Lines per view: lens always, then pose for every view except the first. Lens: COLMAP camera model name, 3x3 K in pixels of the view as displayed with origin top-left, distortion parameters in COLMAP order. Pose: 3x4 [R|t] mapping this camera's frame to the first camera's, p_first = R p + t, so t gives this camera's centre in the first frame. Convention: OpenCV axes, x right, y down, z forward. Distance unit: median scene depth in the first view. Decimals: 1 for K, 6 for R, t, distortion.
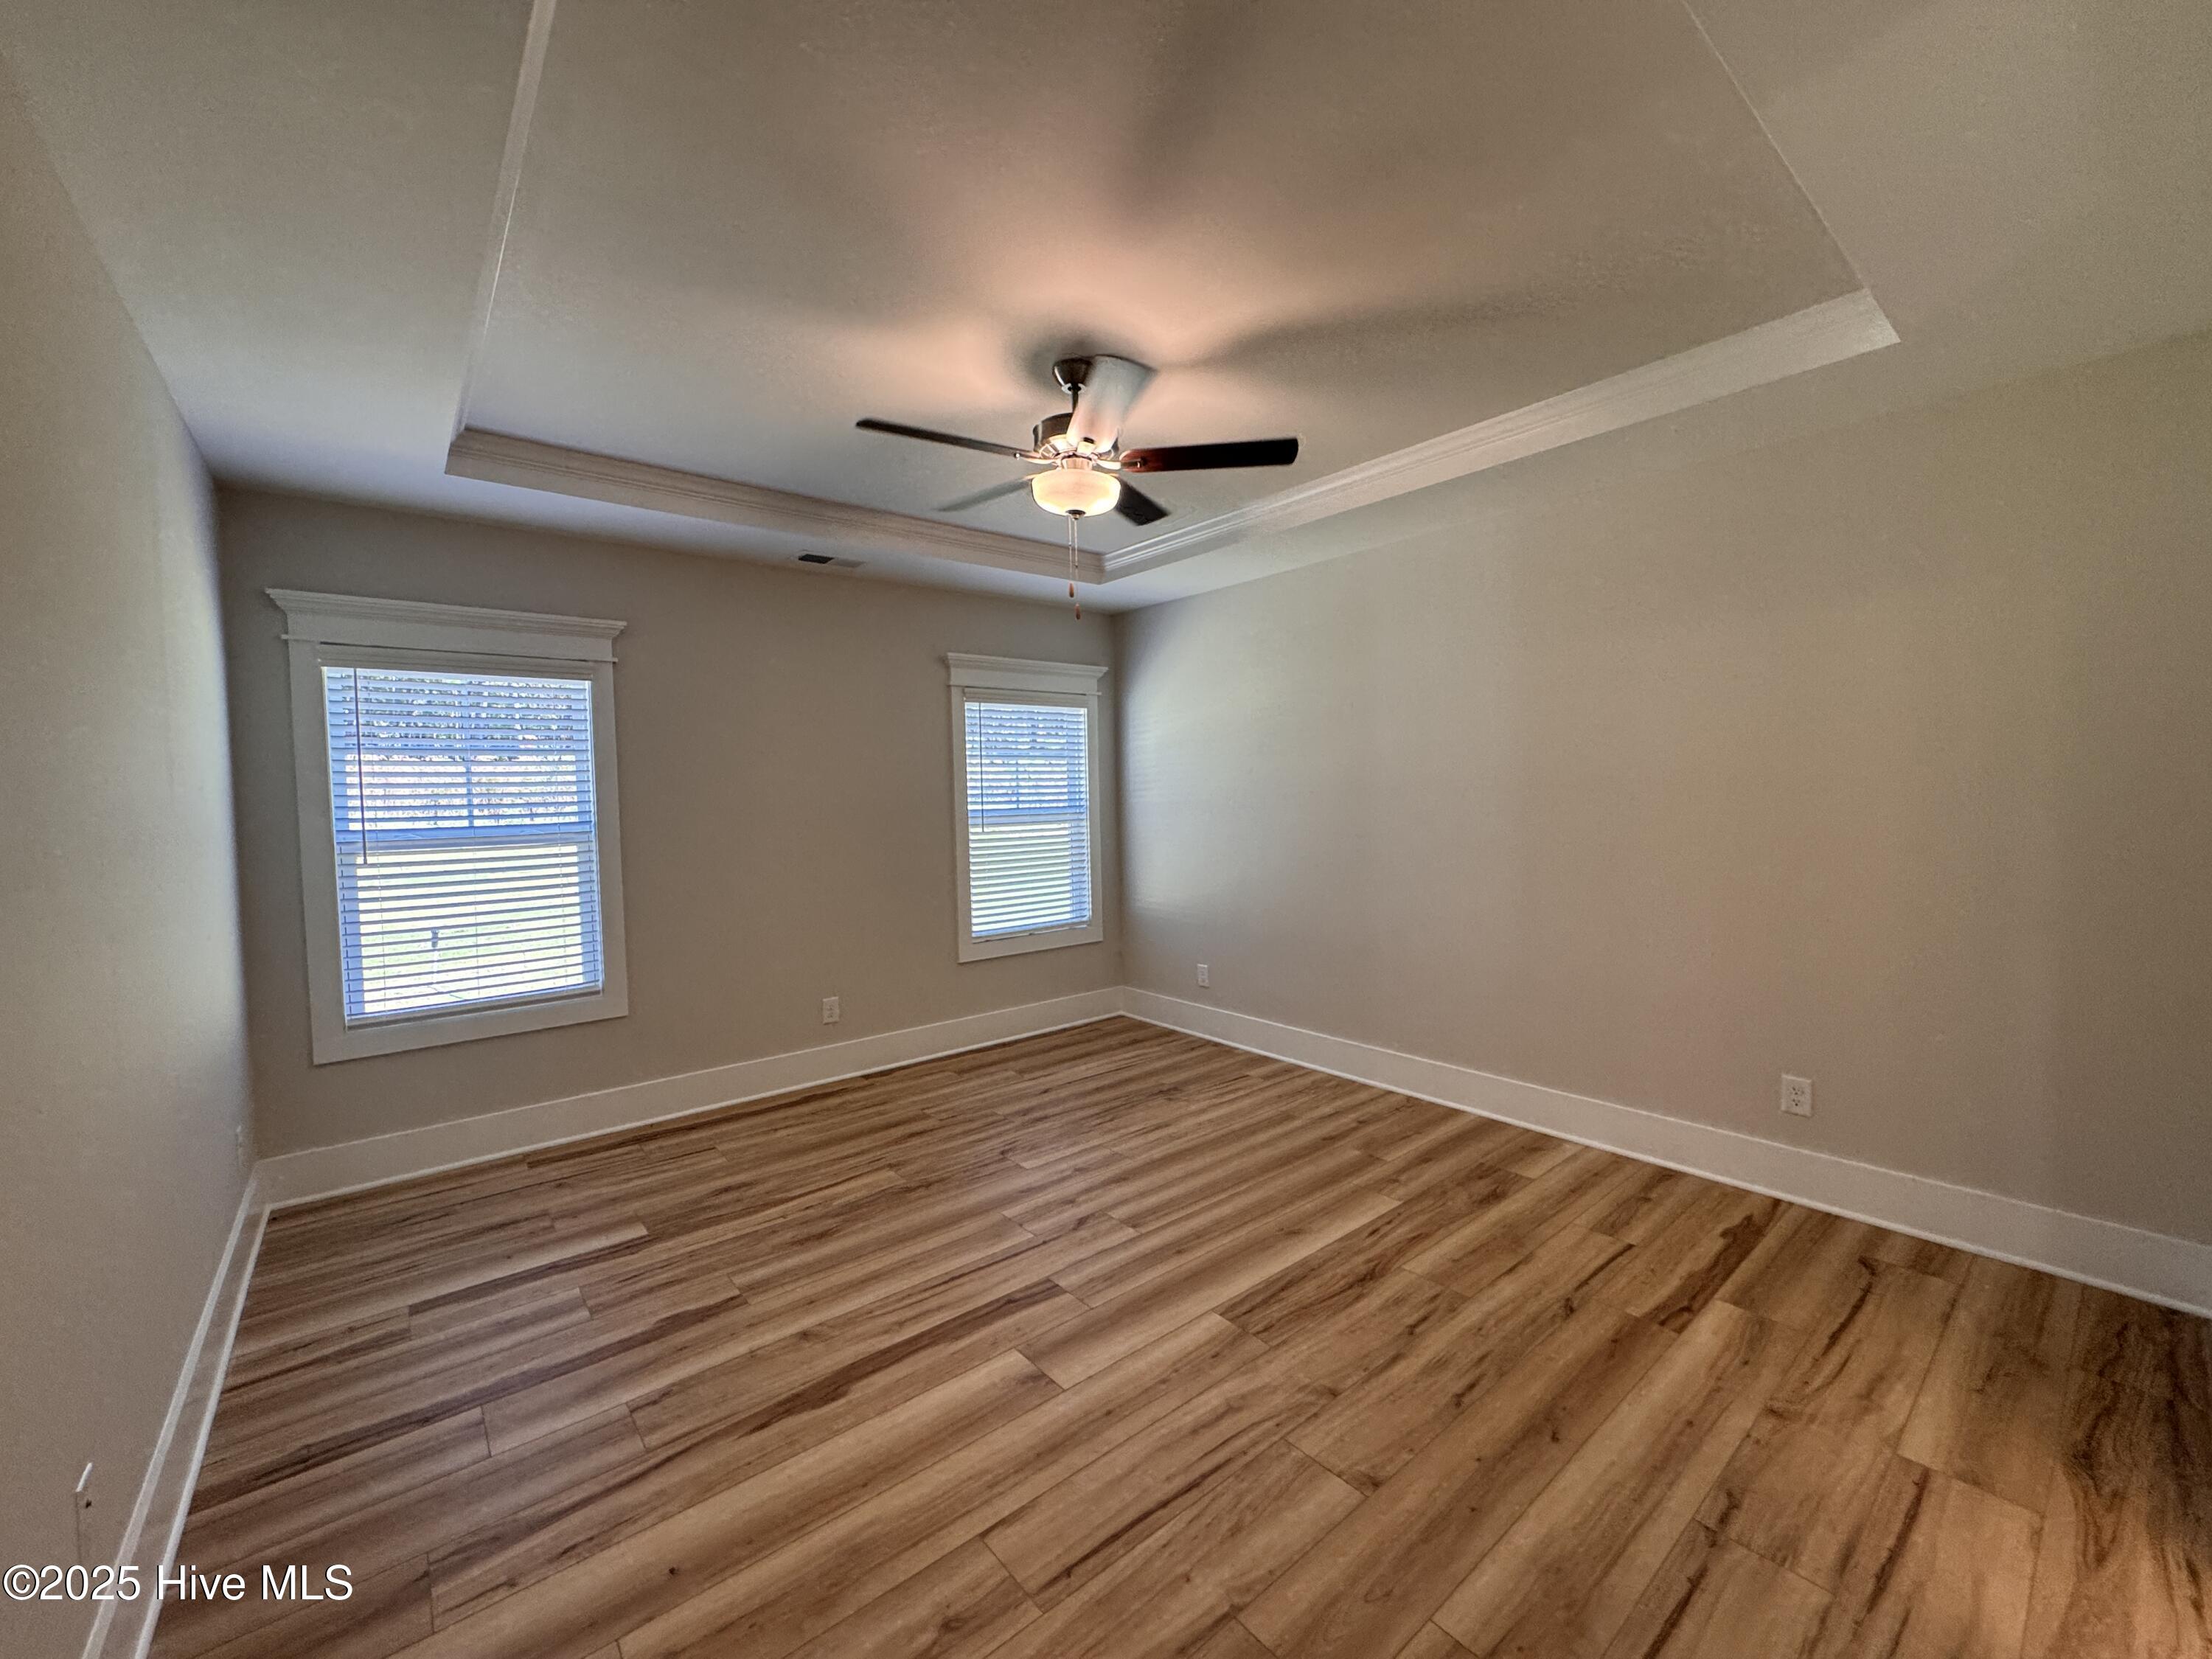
lens RADIAL K [[881.4, 0, 1103.9], [0, 881.4, 826.7], [0, 0, 1]] dist [-0.002233, 0.000107]
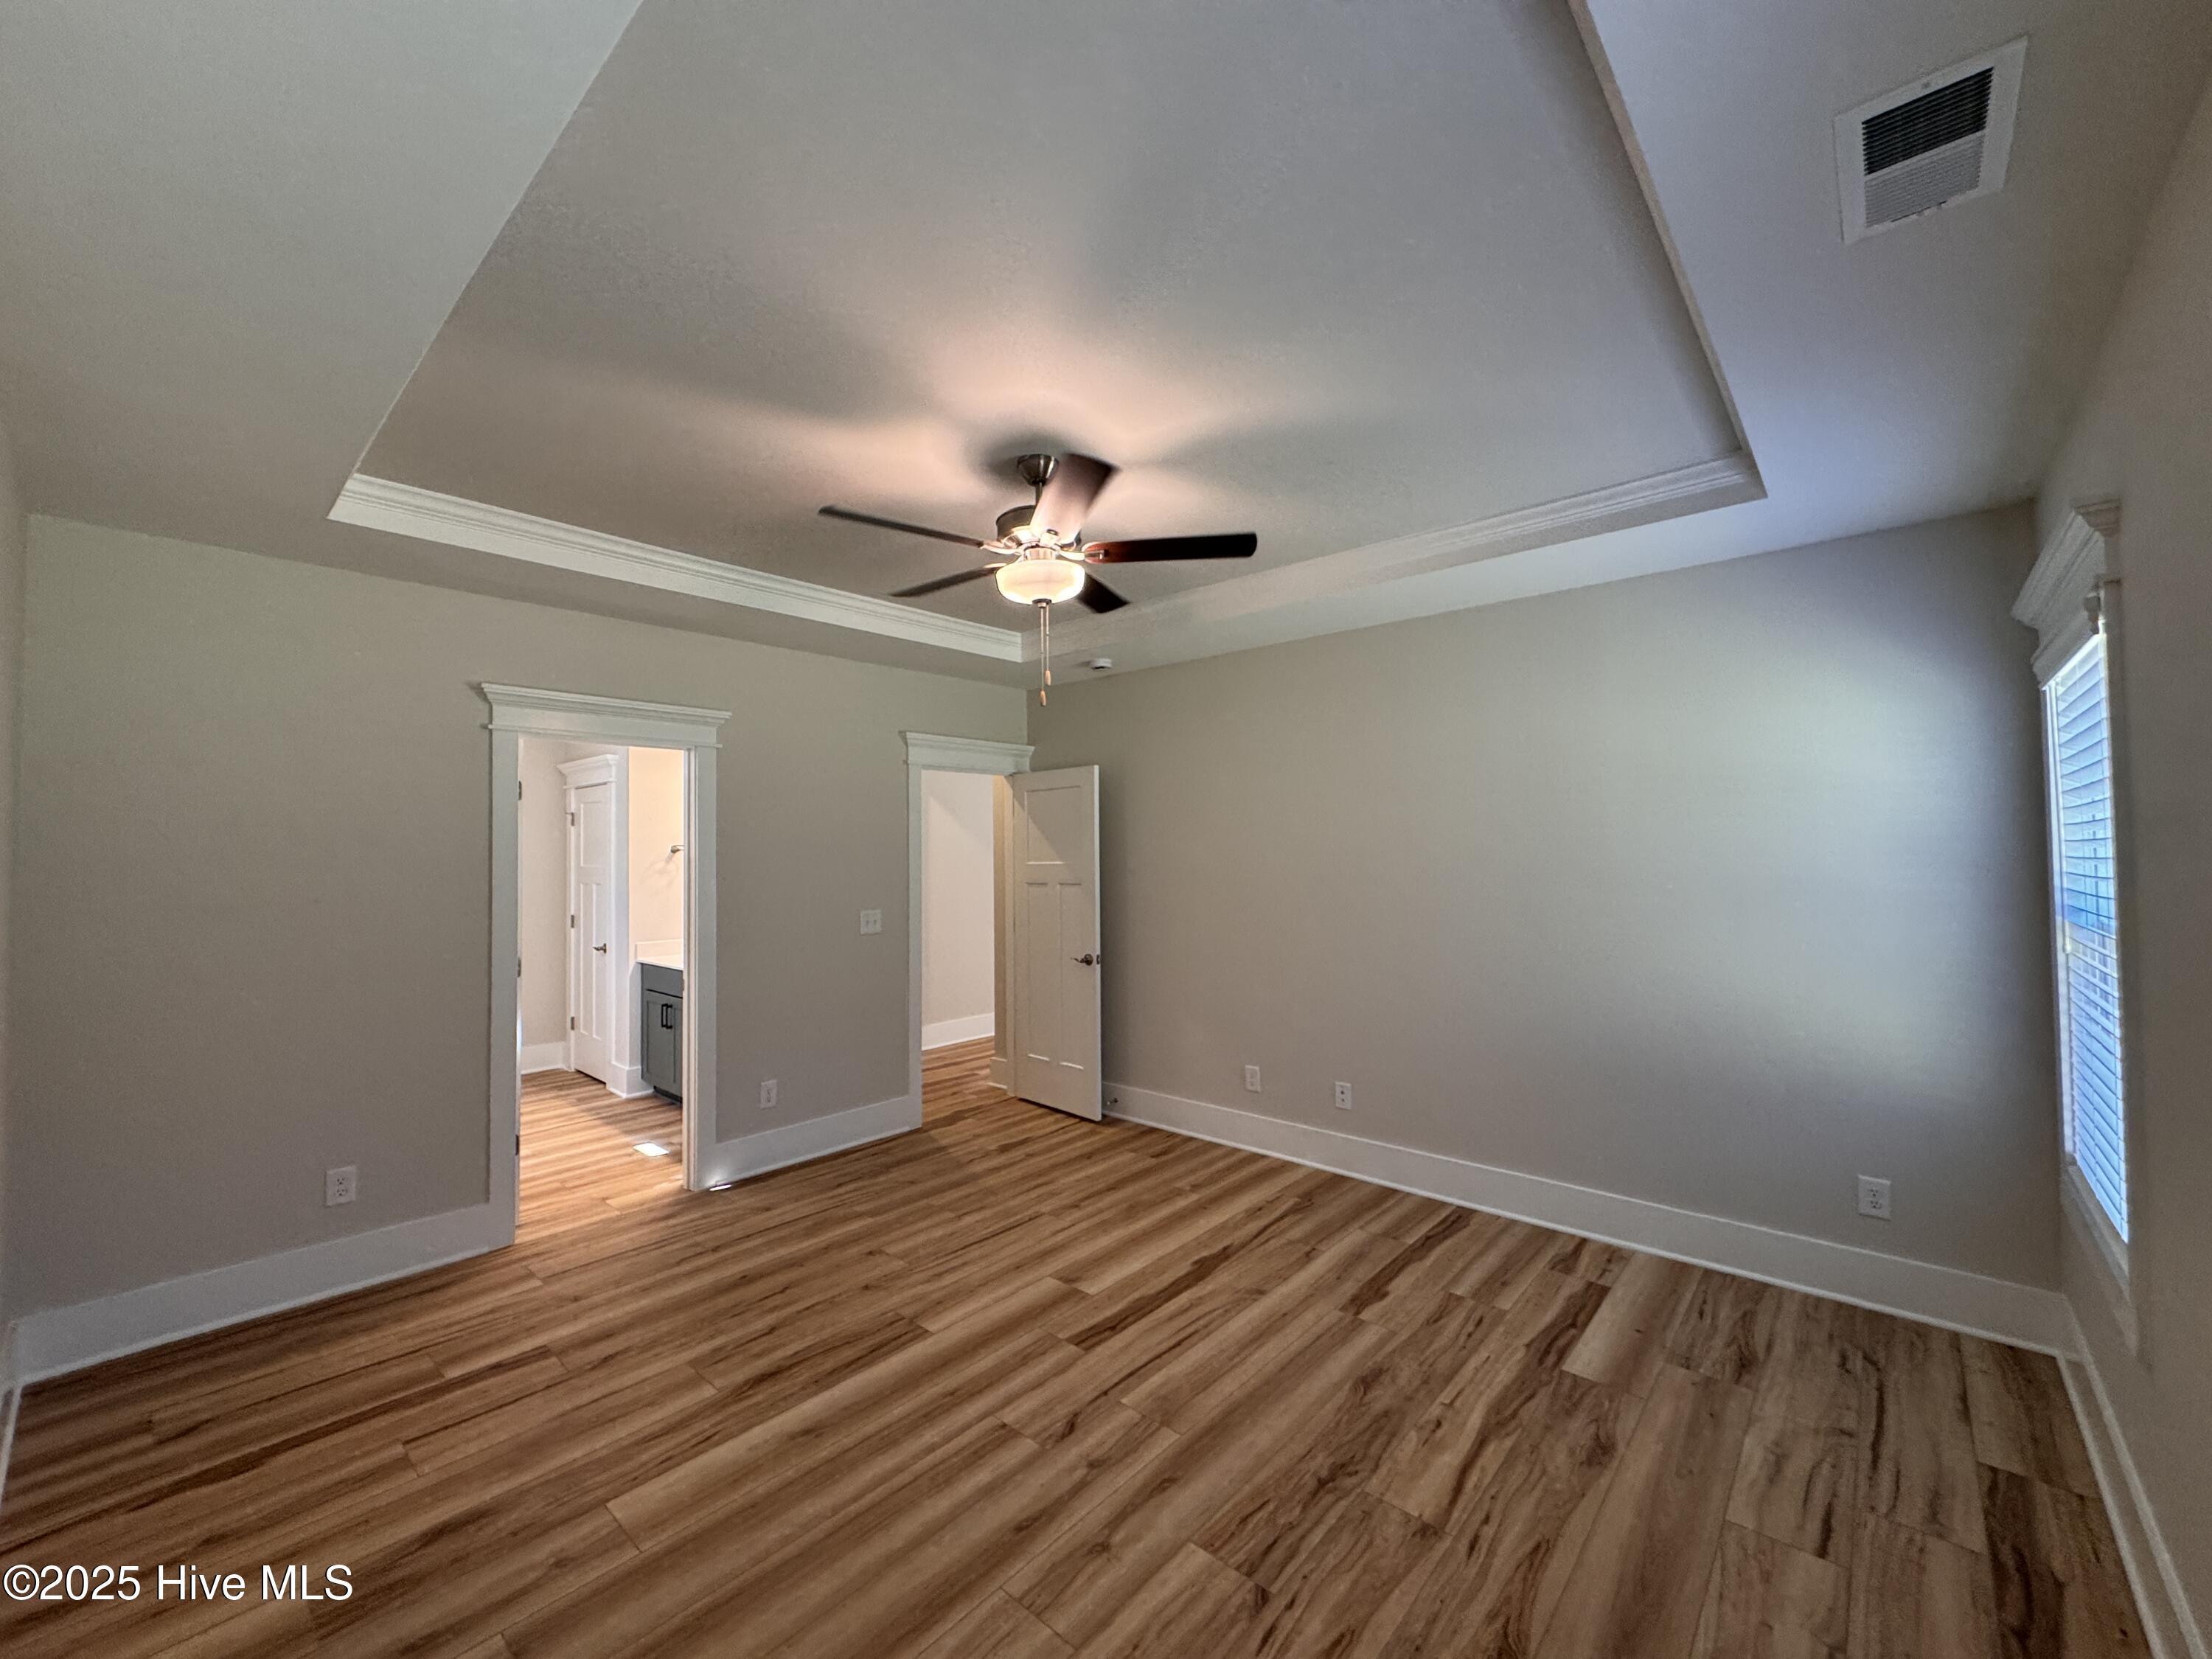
lens RADIAL K [[881.4, 0, 1103.9], [0, 881.4, 826.7], [0, 0, 1]] dist [-0.002233, 0.000107]
pose [[-0.987669, 0.026066, -0.154370, 0.061384], [0.023658, 0.999568, 0.017420, -0.118801], [0.154758, 0.013553, -0.987859, 2.054133]]
